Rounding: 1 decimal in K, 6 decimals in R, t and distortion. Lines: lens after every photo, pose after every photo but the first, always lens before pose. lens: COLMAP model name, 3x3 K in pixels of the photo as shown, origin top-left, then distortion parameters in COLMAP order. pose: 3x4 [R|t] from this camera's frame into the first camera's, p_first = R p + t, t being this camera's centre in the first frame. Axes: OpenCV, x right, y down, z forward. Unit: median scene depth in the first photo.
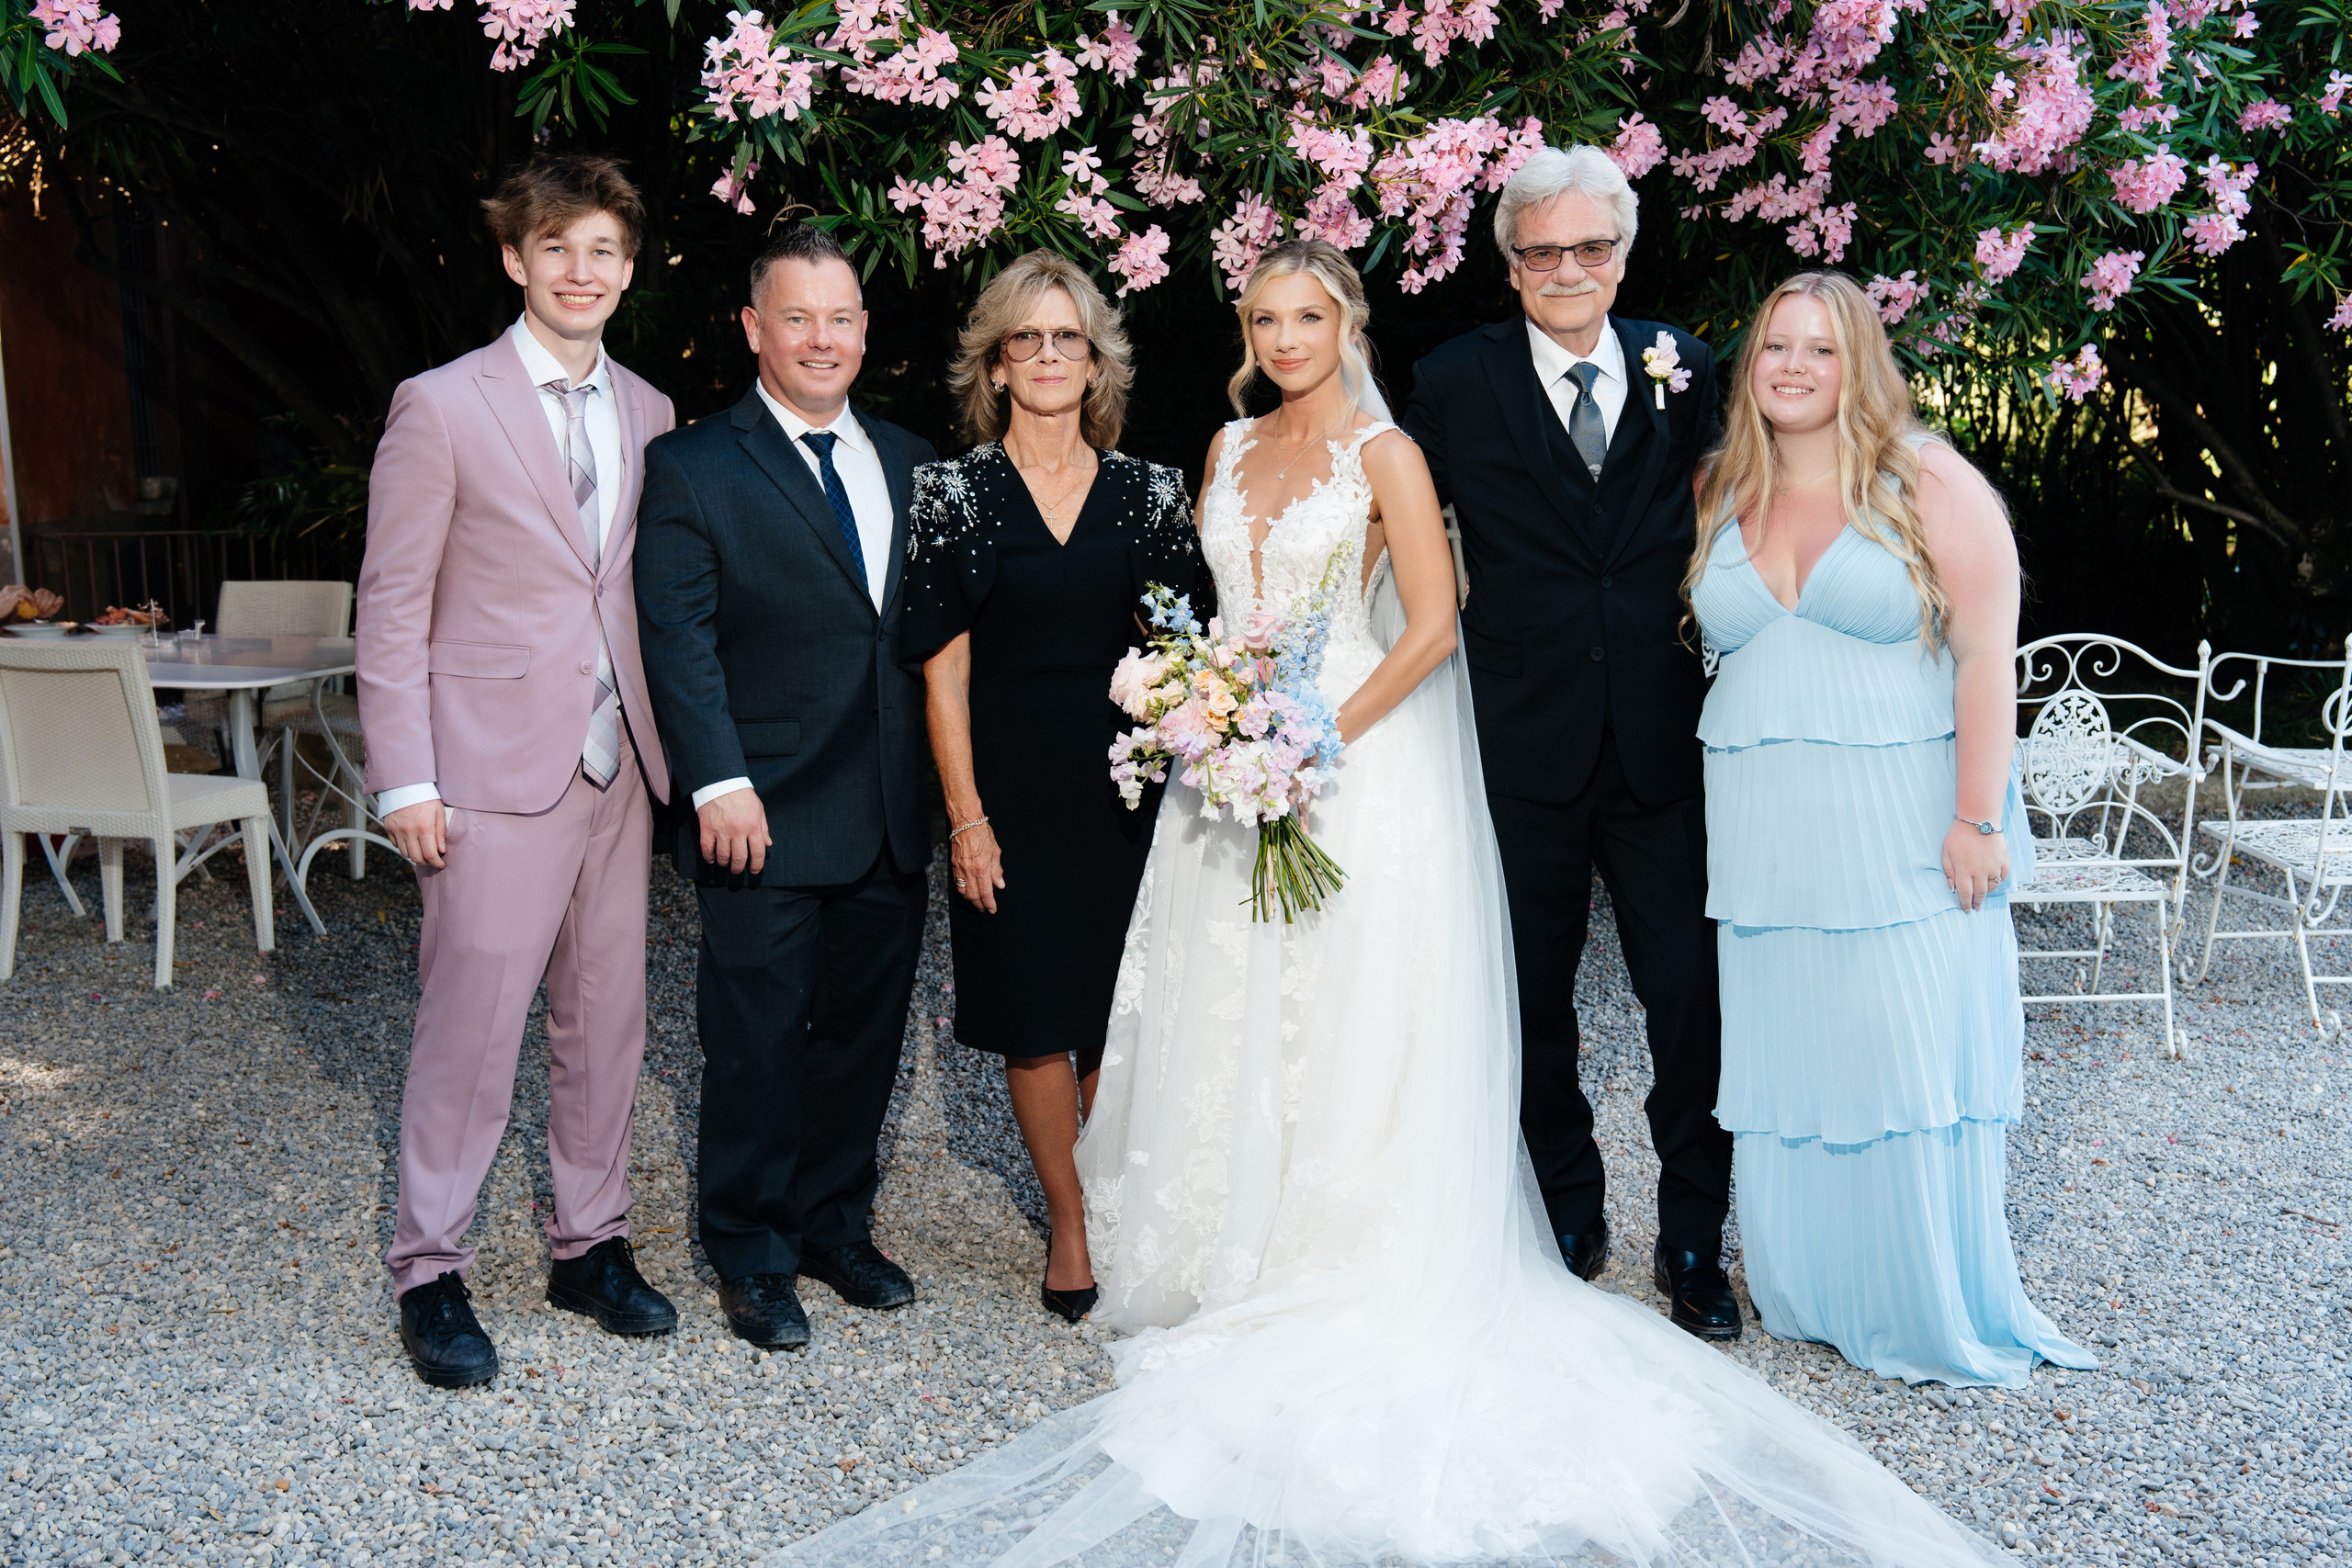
lens RADIAL K [[2334.9, 0, 1176.0], [0, 2334.9, 784.0], [0, 0, 1]] dist [0.005586, -0.006125]
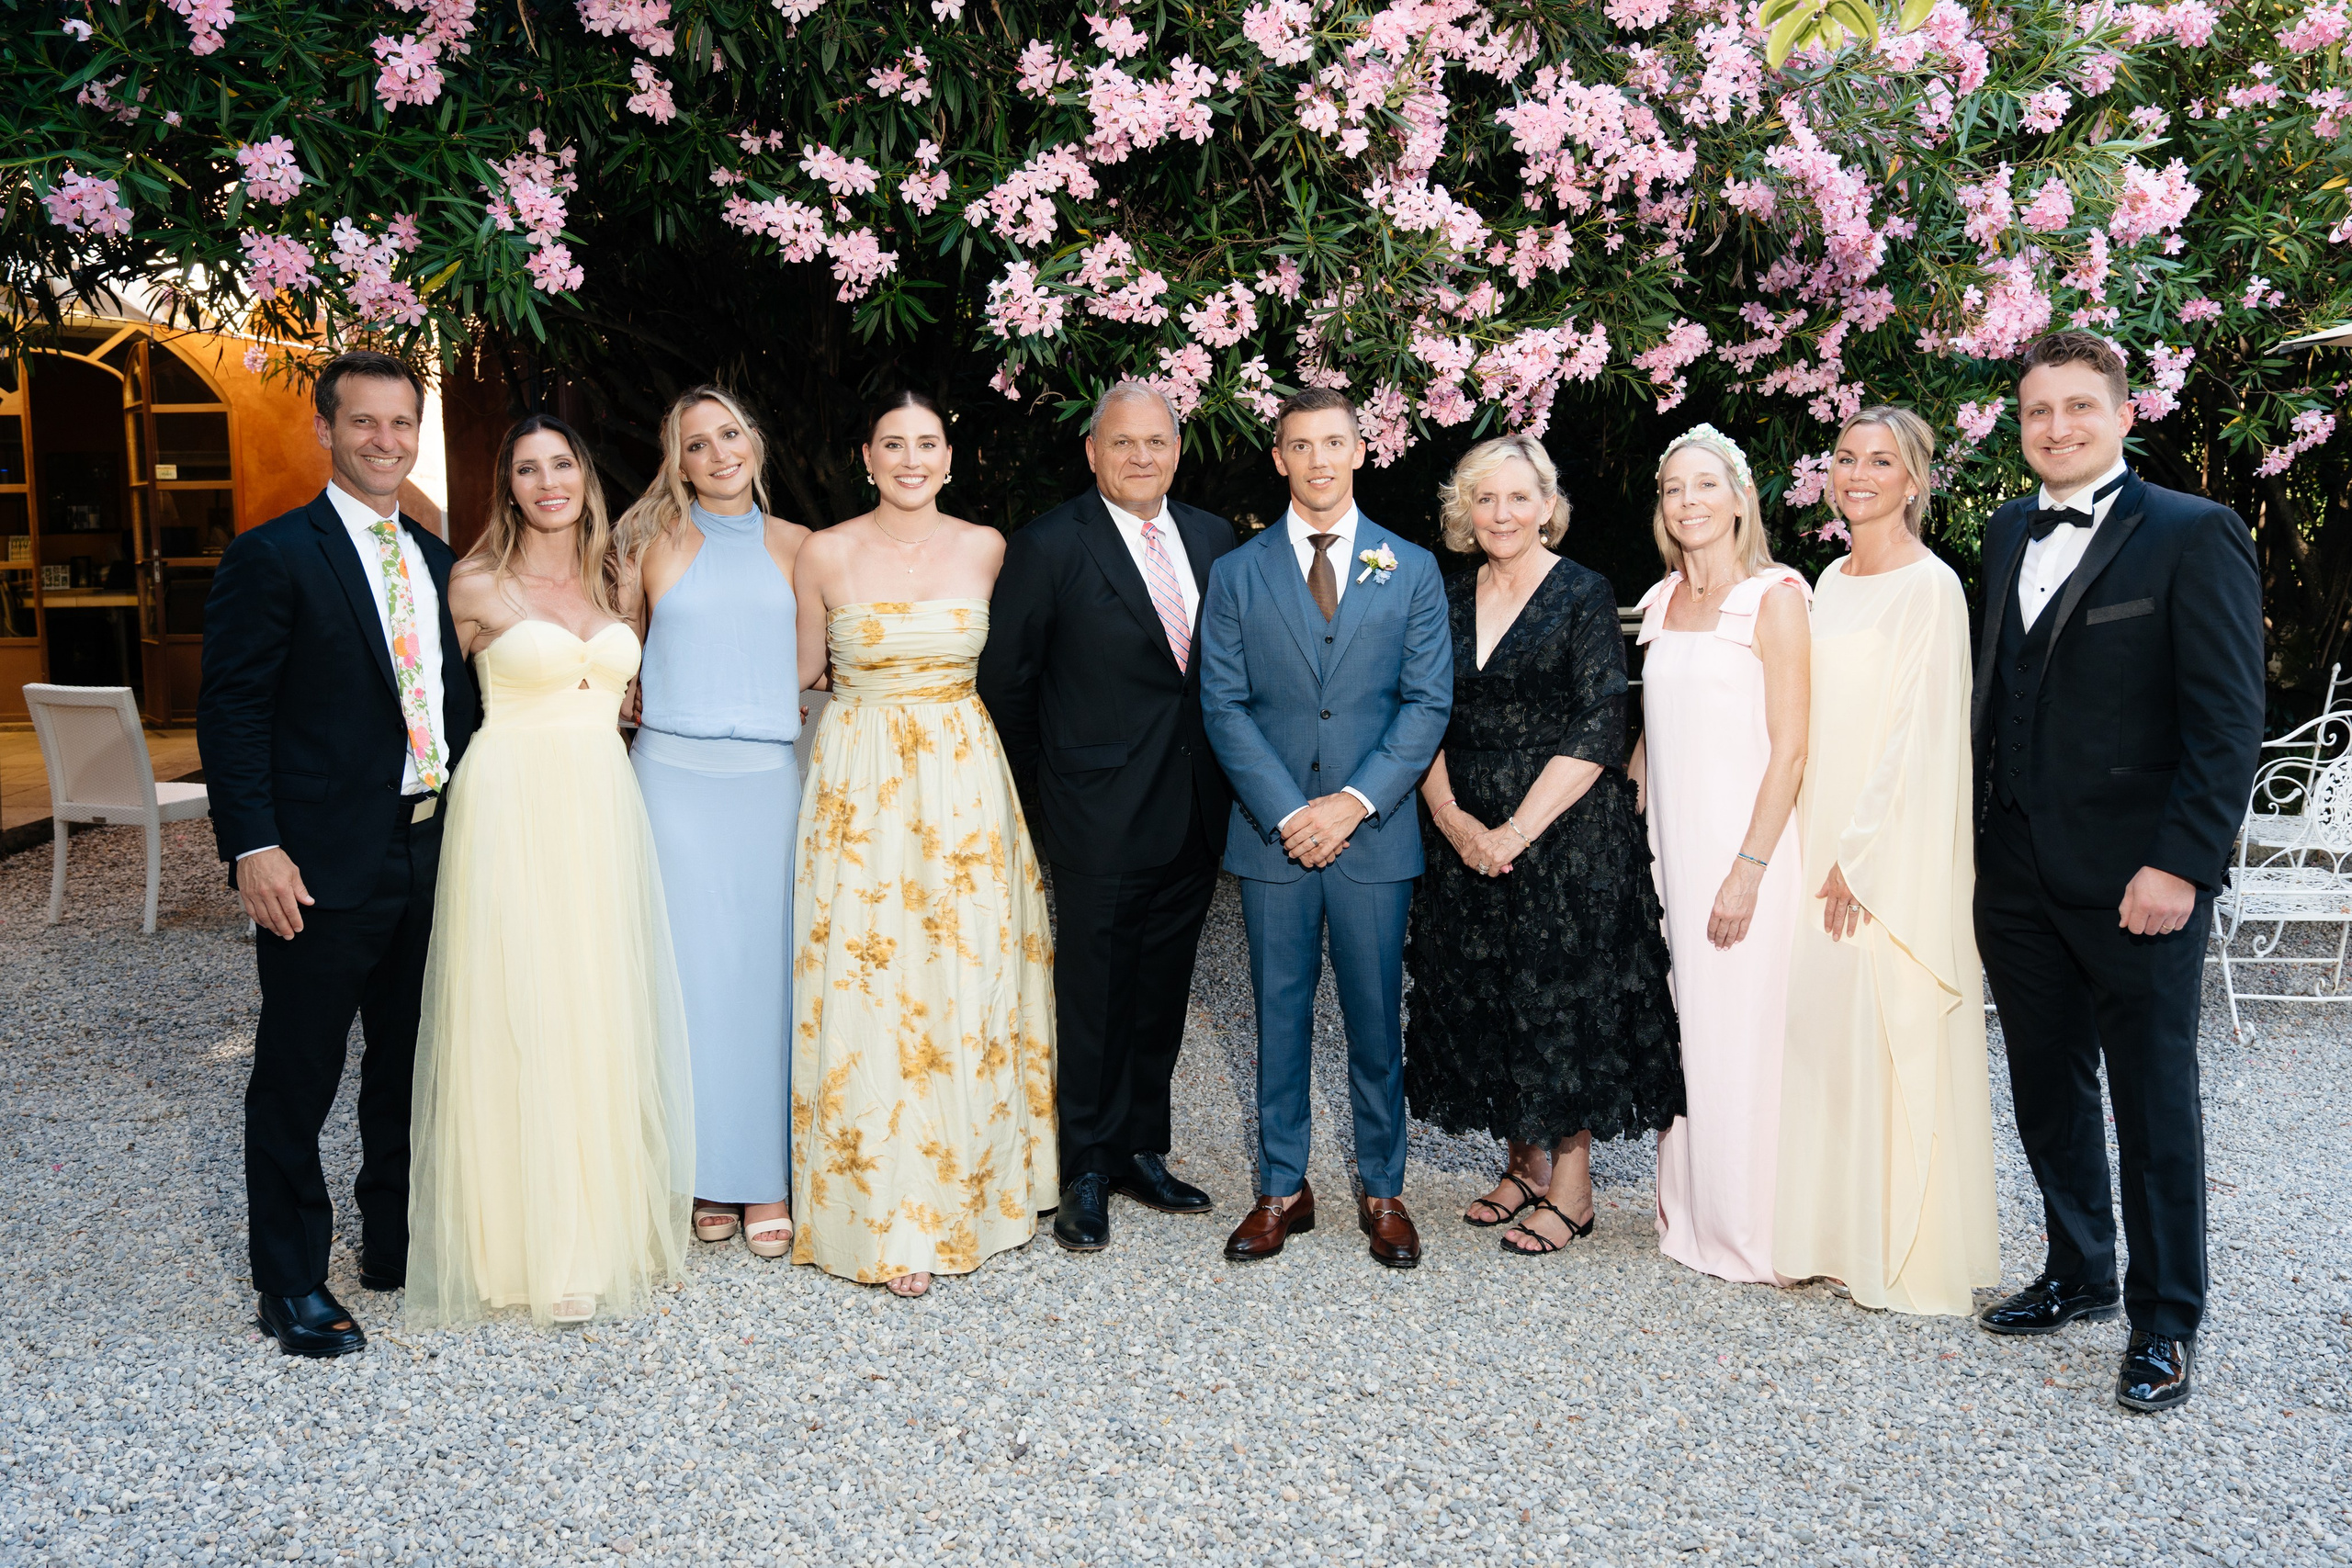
lens RADIAL K [[2003.1, 0, 1176.0], [0, 2003.1, 784.0], [0, 0, 1]] dist [-0.095461, 0.304347]
pose [[0.995578, 0.017367, -0.092319, 0.022189], [-0.019544, 0.999551, -0.022723, 0.006809], [0.091883, 0.024427, 0.995470, -0.145987]]
